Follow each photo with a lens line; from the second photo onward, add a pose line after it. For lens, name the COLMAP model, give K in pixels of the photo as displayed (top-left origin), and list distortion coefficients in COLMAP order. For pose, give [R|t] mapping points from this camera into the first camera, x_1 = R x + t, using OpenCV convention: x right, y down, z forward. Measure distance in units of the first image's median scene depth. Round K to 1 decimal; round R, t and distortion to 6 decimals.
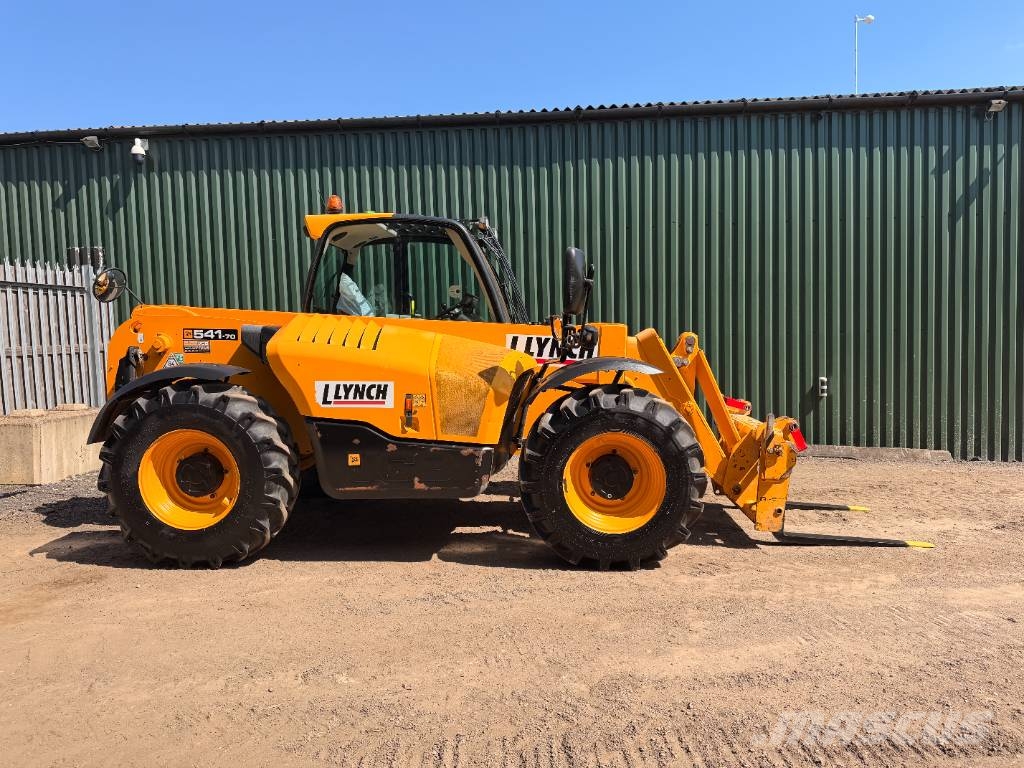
lens RADIAL K [[697.2, 0, 512.0], [0, 697.2, 384.0], [0, 0, 1]] dist [0.133681, -0.179363]
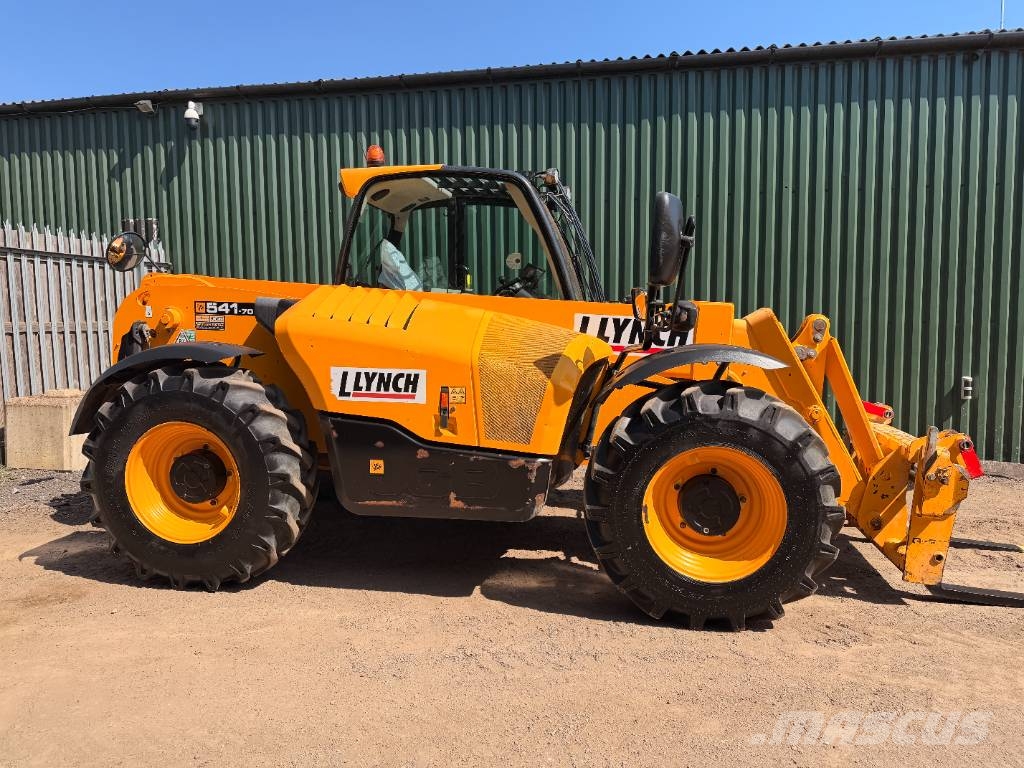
lens RADIAL K [[697.2, 0, 512.0], [0, 697.2, 384.0], [0, 0, 1]] dist [0.133681, -0.179363]
pose [[0.993160, 0.027194, -0.113547, 0.014140], [-0.025326, 0.999520, 0.017861, -0.003963], [0.113978, -0.014863, 0.993372, 0.212872]]
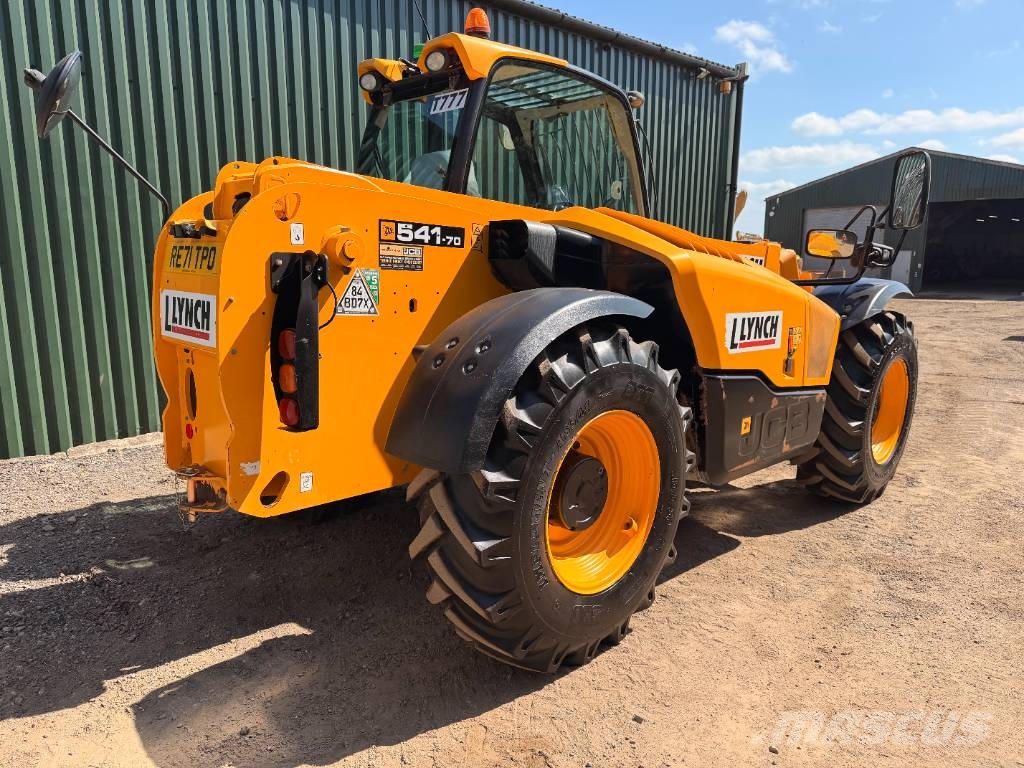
lens RADIAL K [[697.2, 0, 512.0], [0, 697.2, 384.0], [0, 0, 1]] dist [0.133681, -0.179363]
pose [[0.690055, -0.100838, 0.716698, -0.819630], [0.032710, 0.993580, 0.108300, -0.015555], [-0.723018, -0.051290, 0.688923, 0.636620]]
